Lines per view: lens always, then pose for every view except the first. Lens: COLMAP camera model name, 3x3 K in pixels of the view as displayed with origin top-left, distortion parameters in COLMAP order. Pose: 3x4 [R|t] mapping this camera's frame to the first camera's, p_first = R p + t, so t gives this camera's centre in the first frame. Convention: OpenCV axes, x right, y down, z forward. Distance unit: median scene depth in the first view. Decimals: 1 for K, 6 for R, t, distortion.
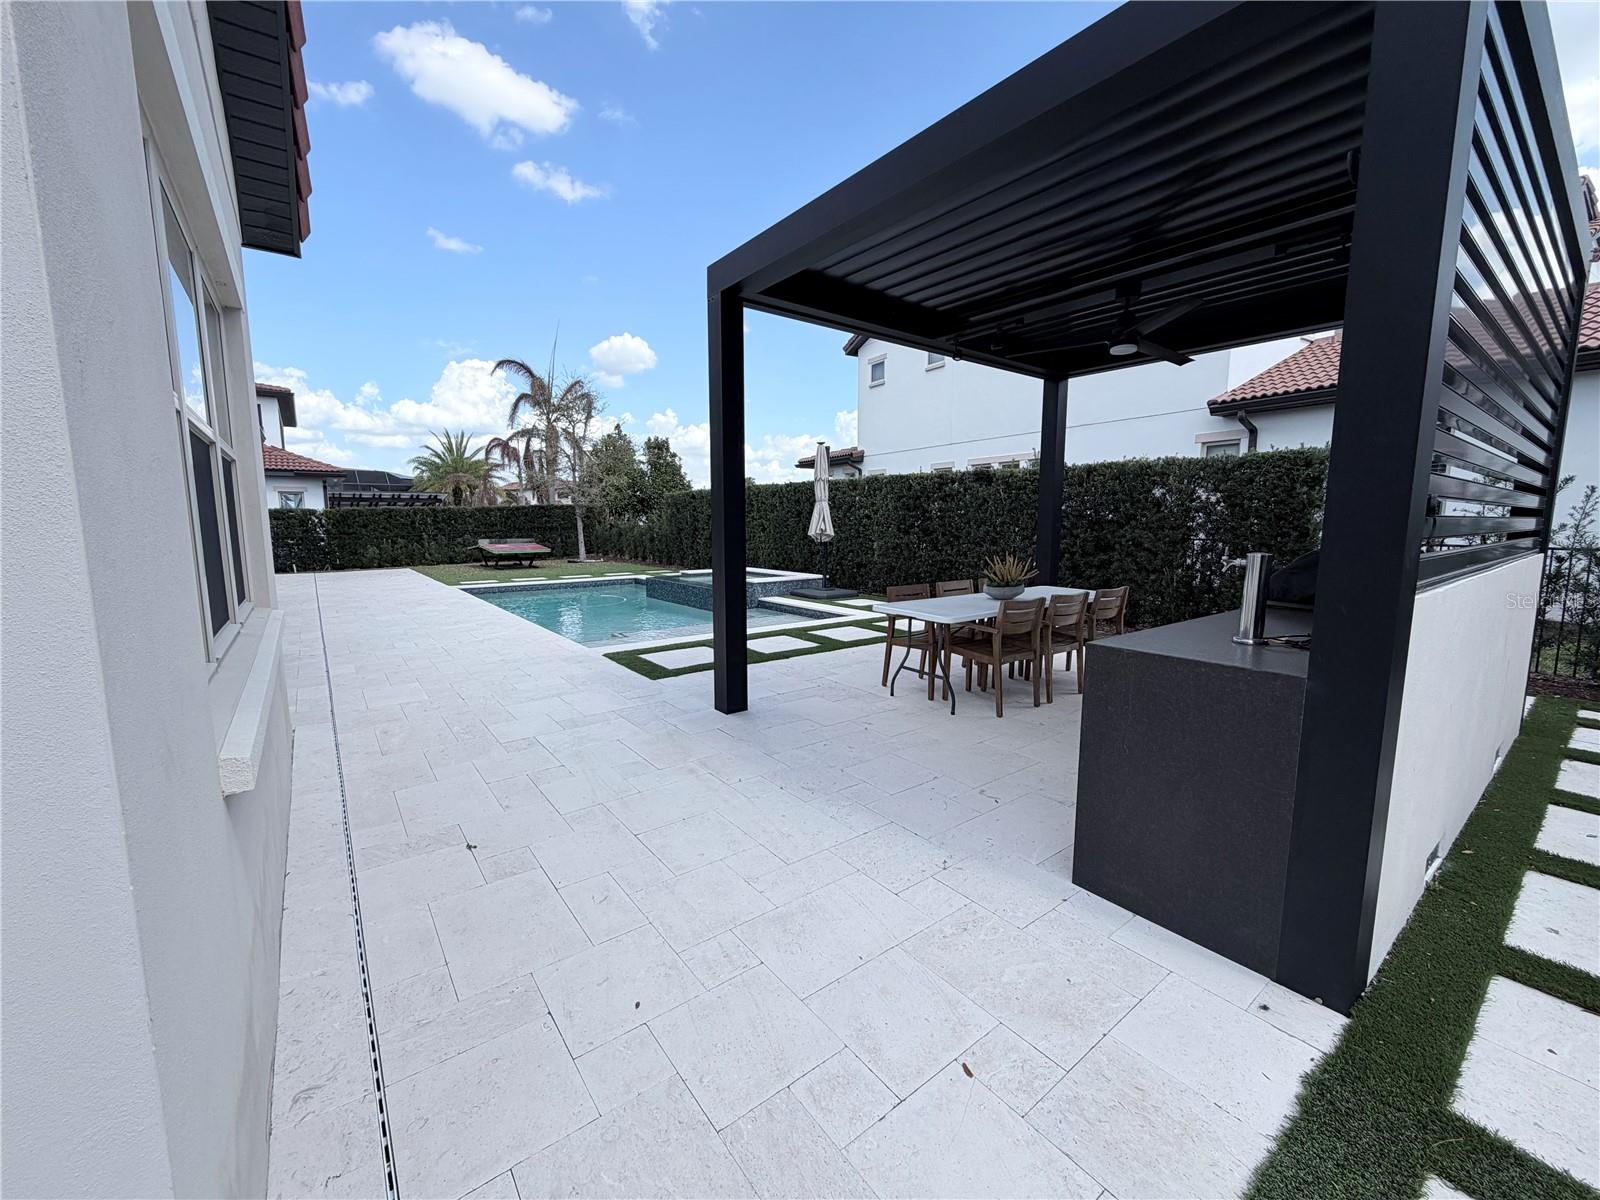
lens RADIAL K [[643.6, 0, 800.0], [0, 643.6, 600.0], [0, 0, 1]] dist [-0.000297, -0.000013]
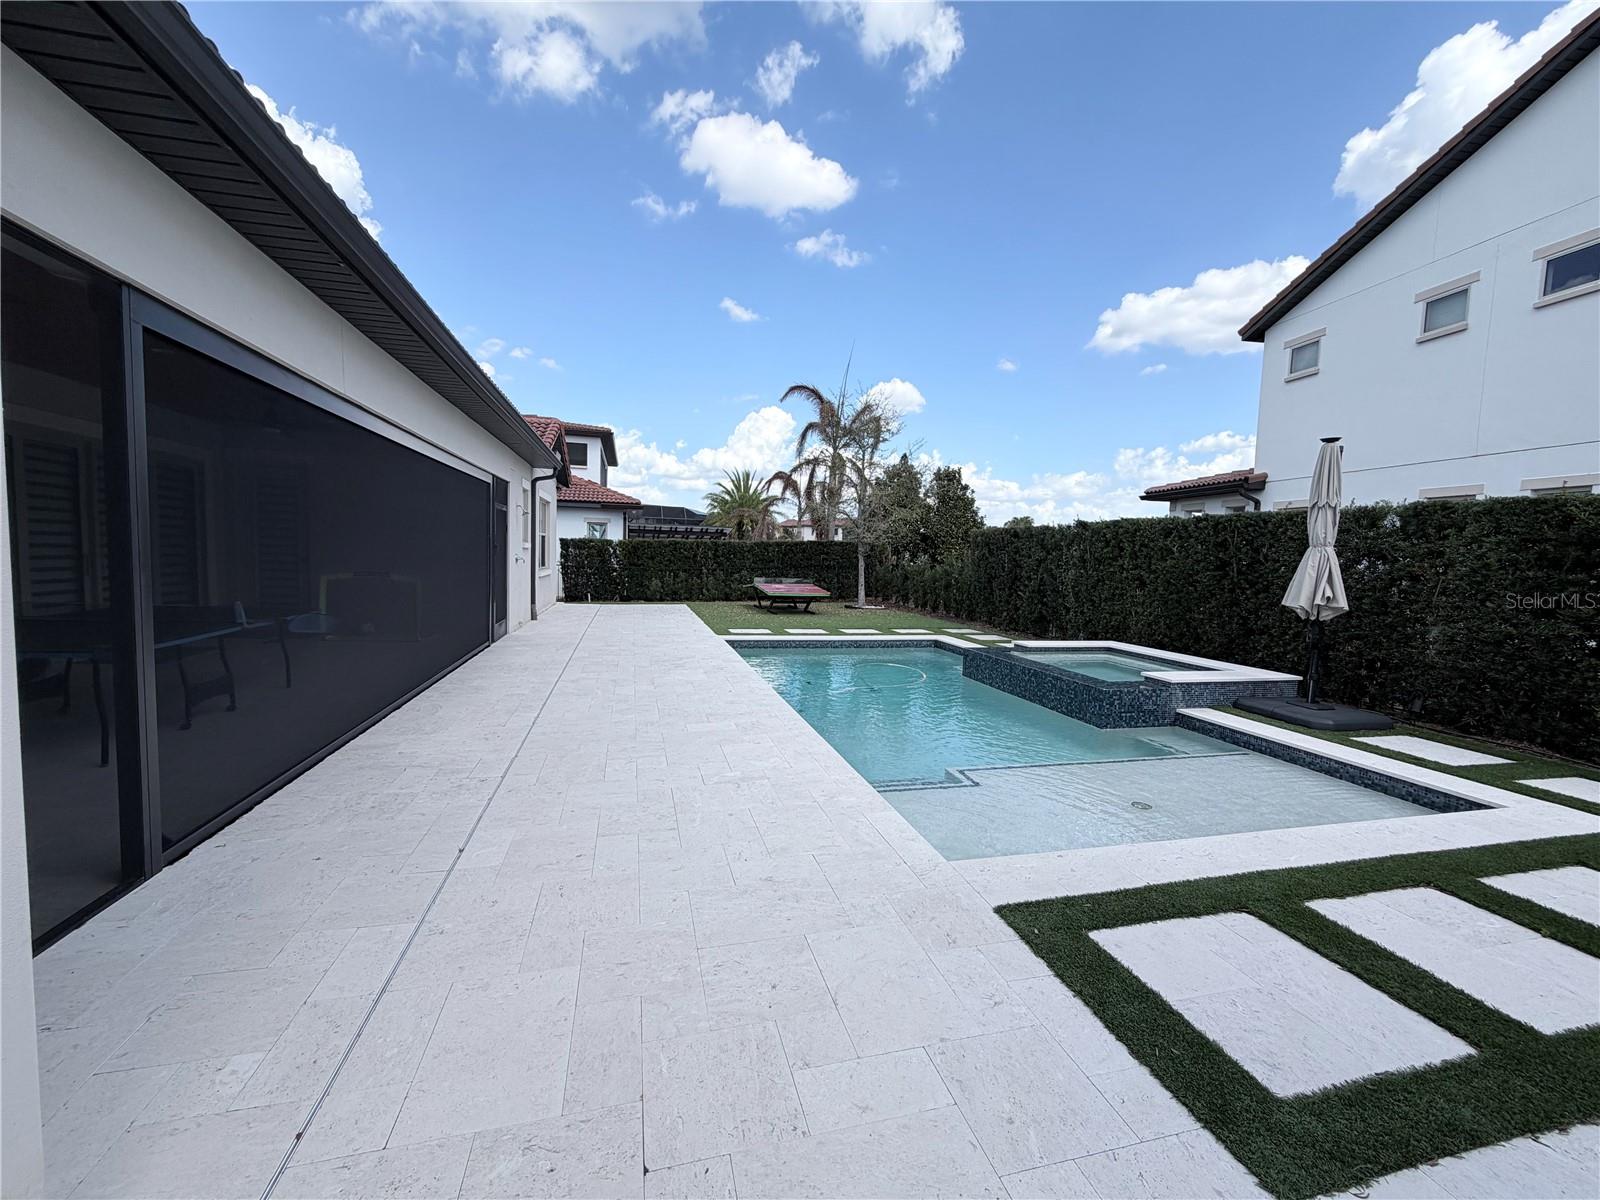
lens RADIAL K [[649.4, 0, 800.0], [0, 649.4, 600.0], [0, 0, 1]] dist [-0.000370, 0.000067]
pose [[0.922306, 0.058539, -0.382001, -0.080332], [-0.081673, 0.995660, -0.044613, -0.023537], [0.377731, 0.072346, 0.923085, 0.163987]]
